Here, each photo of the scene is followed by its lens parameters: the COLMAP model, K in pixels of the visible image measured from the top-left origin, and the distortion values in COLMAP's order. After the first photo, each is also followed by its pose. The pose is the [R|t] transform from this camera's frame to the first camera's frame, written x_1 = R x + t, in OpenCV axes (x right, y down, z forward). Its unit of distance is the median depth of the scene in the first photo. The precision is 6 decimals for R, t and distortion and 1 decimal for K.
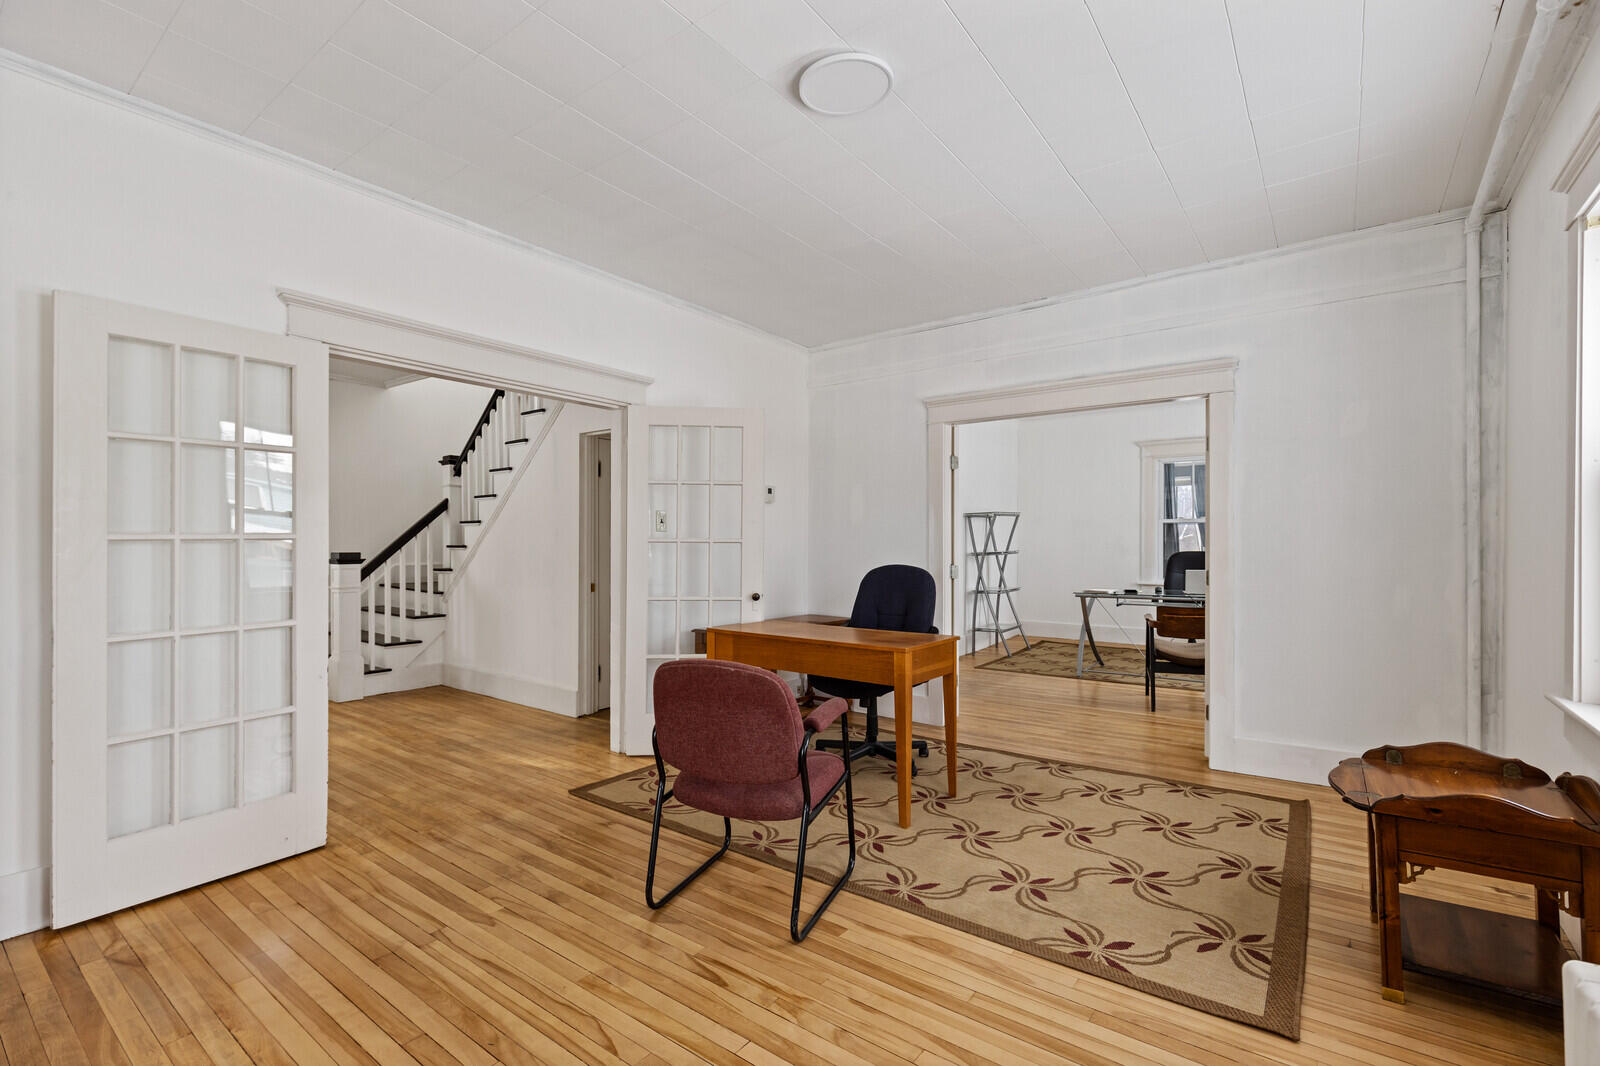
lens RADIAL K [[715.9, 0, 788.3], [0, 715.9, 544.7], [0, 0, 1]] dist [0.002910, 0.000241]
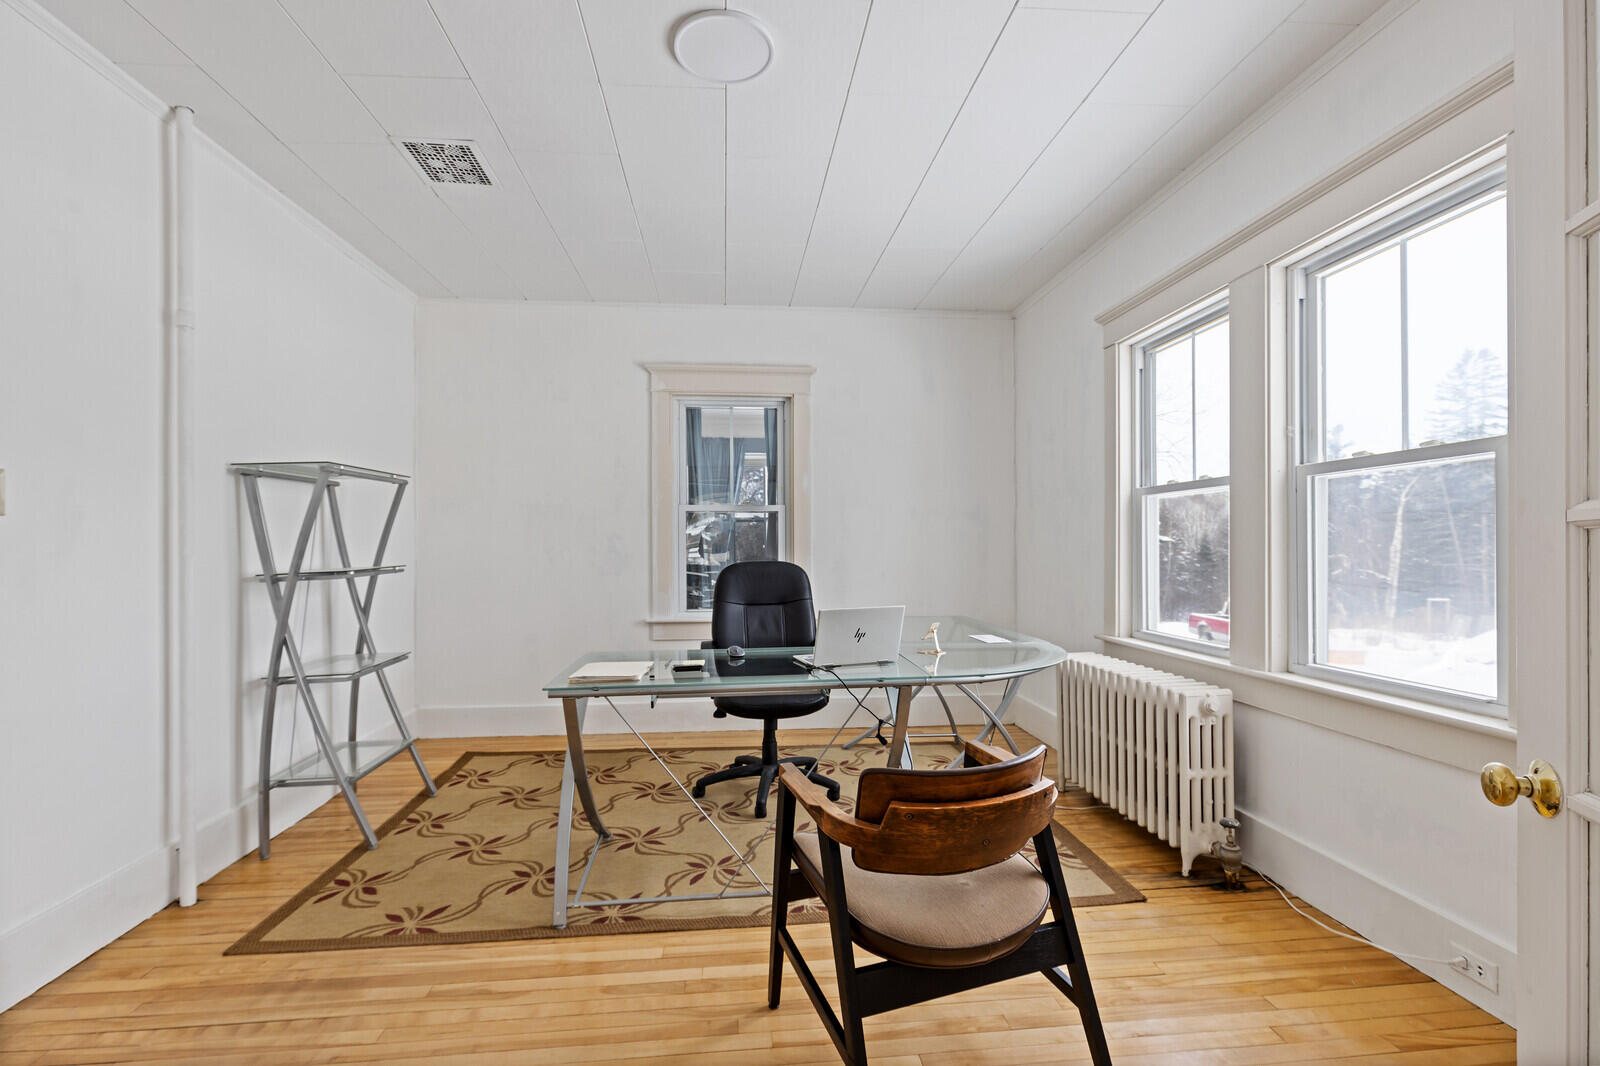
lens RADIAL K [[715.9, 0, 788.3], [0, 715.9, 544.7], [0, 0, 1]] dist [0.002910, 0.000241]
pose [[0.740671, 0.000276, 0.671867, 0.210505], [0.011237, 0.999855, -0.012798, 0.004176], [-0.671774, 0.017029, 0.740561, 0.547053]]
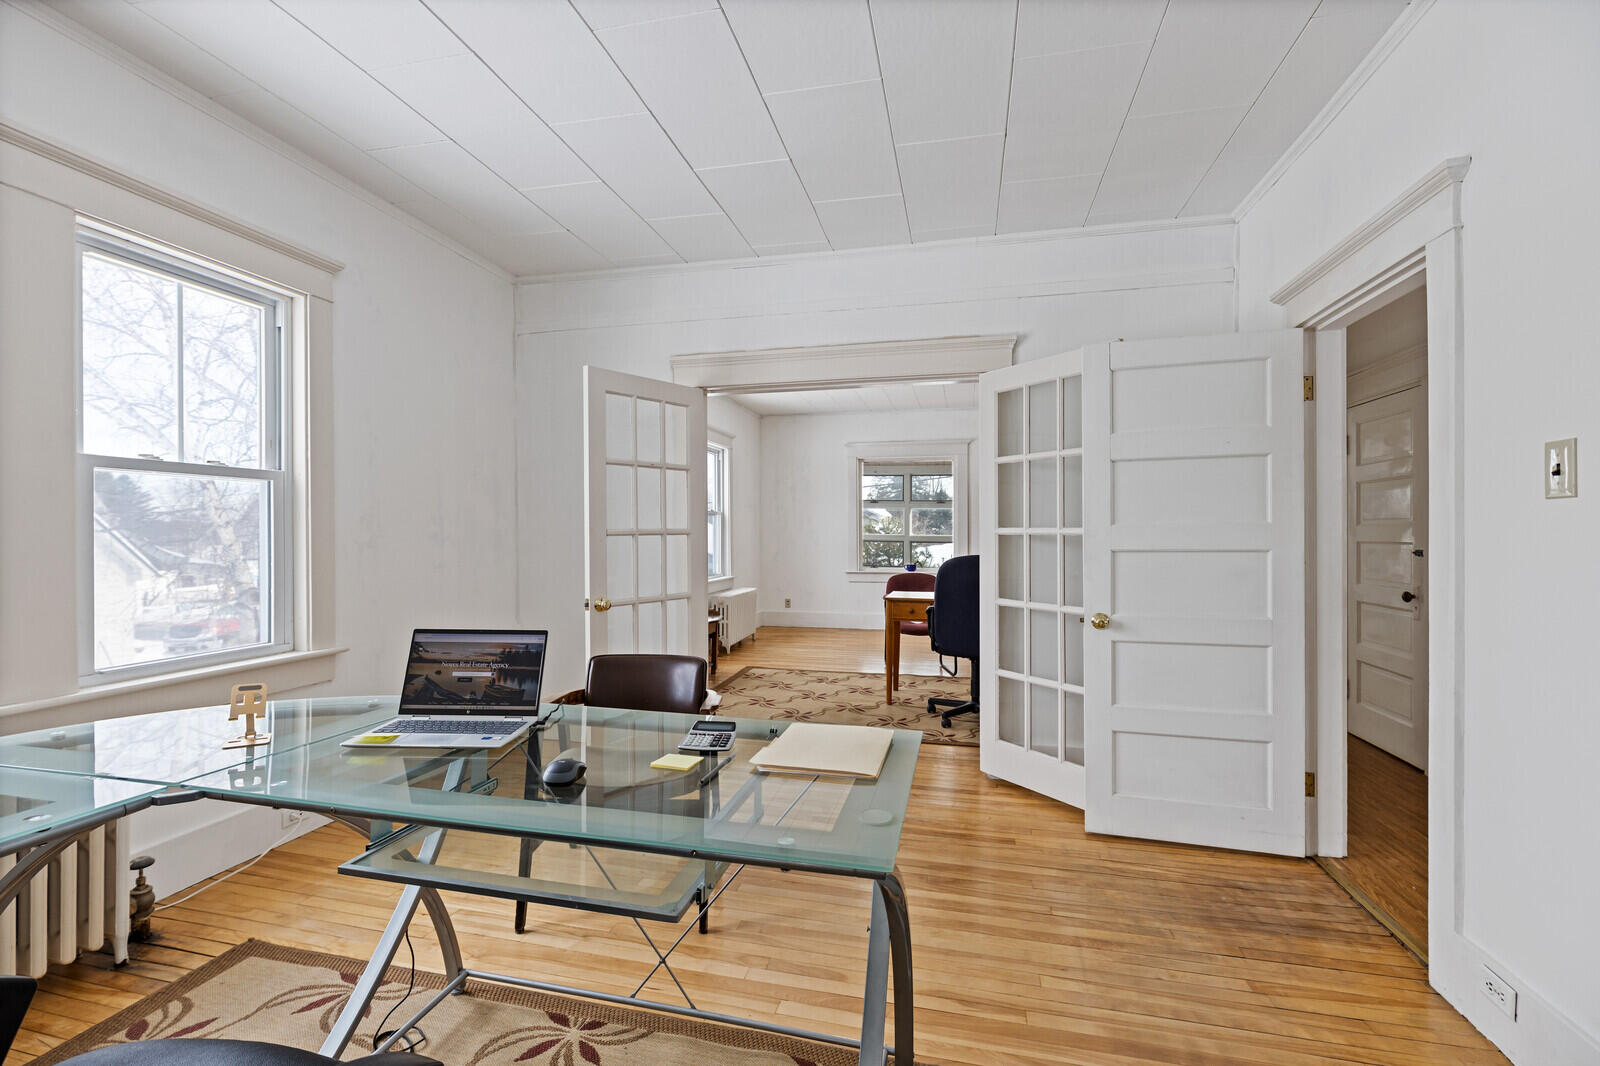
lens RADIAL K [[715.9, 0, 788.3], [0, 715.9, 544.7], [0, 0, 1]] dist [0.002910, 0.000241]
pose [[-0.919723, -0.002488, -0.392560, 0.514288], [-0.002827, 0.999996, 0.000286, 0.002413], [0.392558, 0.001373, -0.919726, 1.128508]]
